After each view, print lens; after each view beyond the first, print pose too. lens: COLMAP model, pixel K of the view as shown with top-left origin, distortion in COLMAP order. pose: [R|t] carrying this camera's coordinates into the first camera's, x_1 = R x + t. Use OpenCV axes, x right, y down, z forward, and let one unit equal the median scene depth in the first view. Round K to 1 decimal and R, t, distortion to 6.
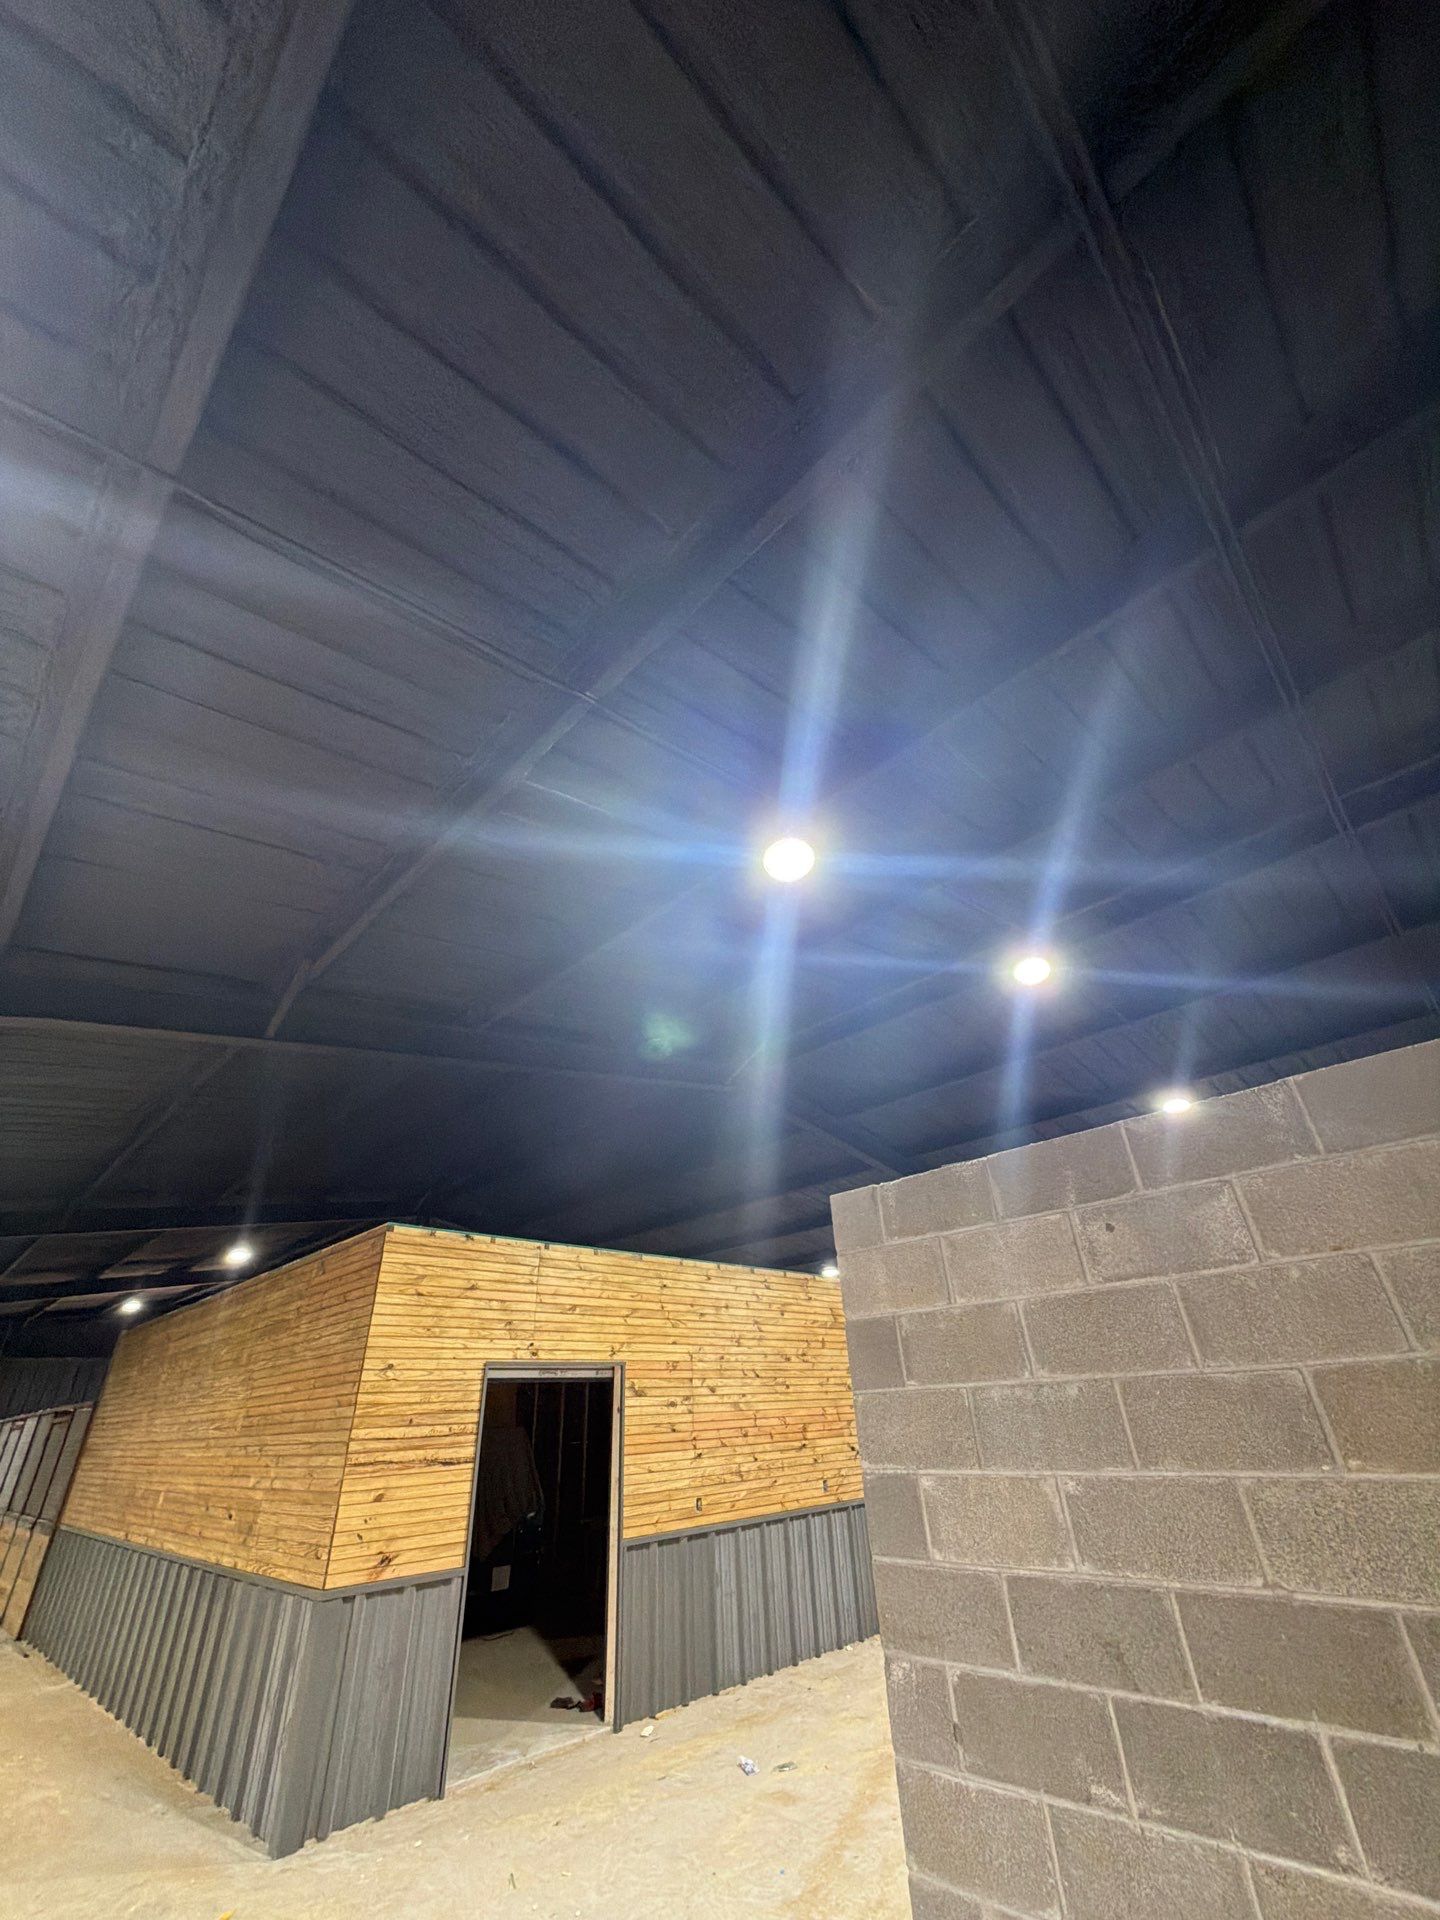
lens RADIAL K [[762.0, 0, 698.9], [0, 762.0, 939.1], [0, 0, 1]] dist [-0.001343, 0.000576]
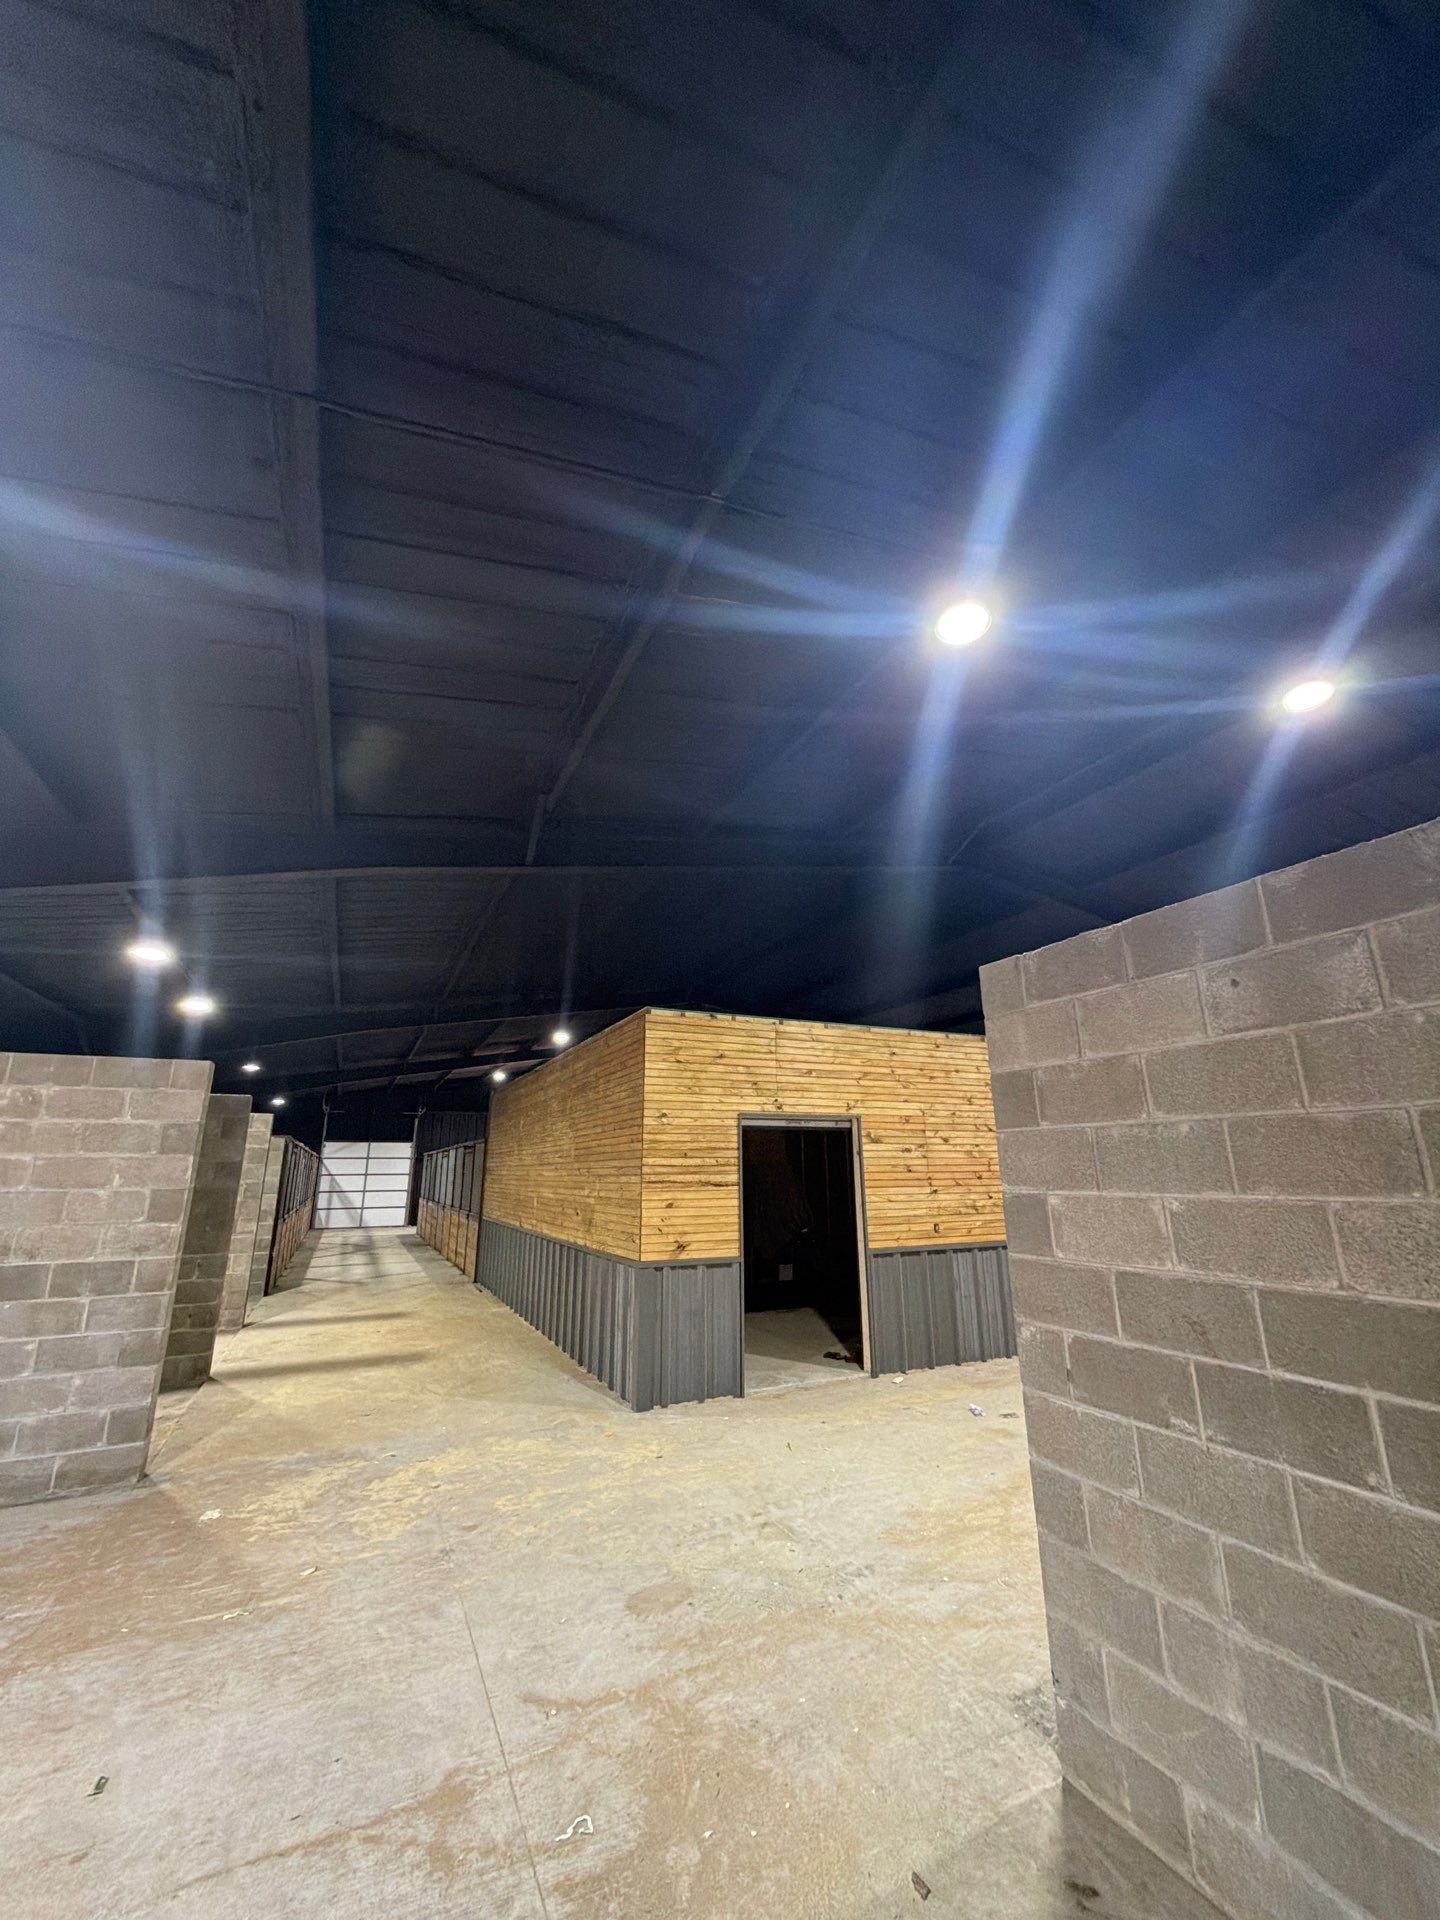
lens RADIAL K [[762.0, 0, 686.3], [0, 762.0, 943.4], [0, 0, 1]] dist [-0.001343, 0.000576]
pose [[0.936917, -0.061235, -0.344147, 0.091406], [0.152999, 0.957057, 0.246238, -0.010377], [0.314289, -0.283359, 0.906052, -0.046412]]
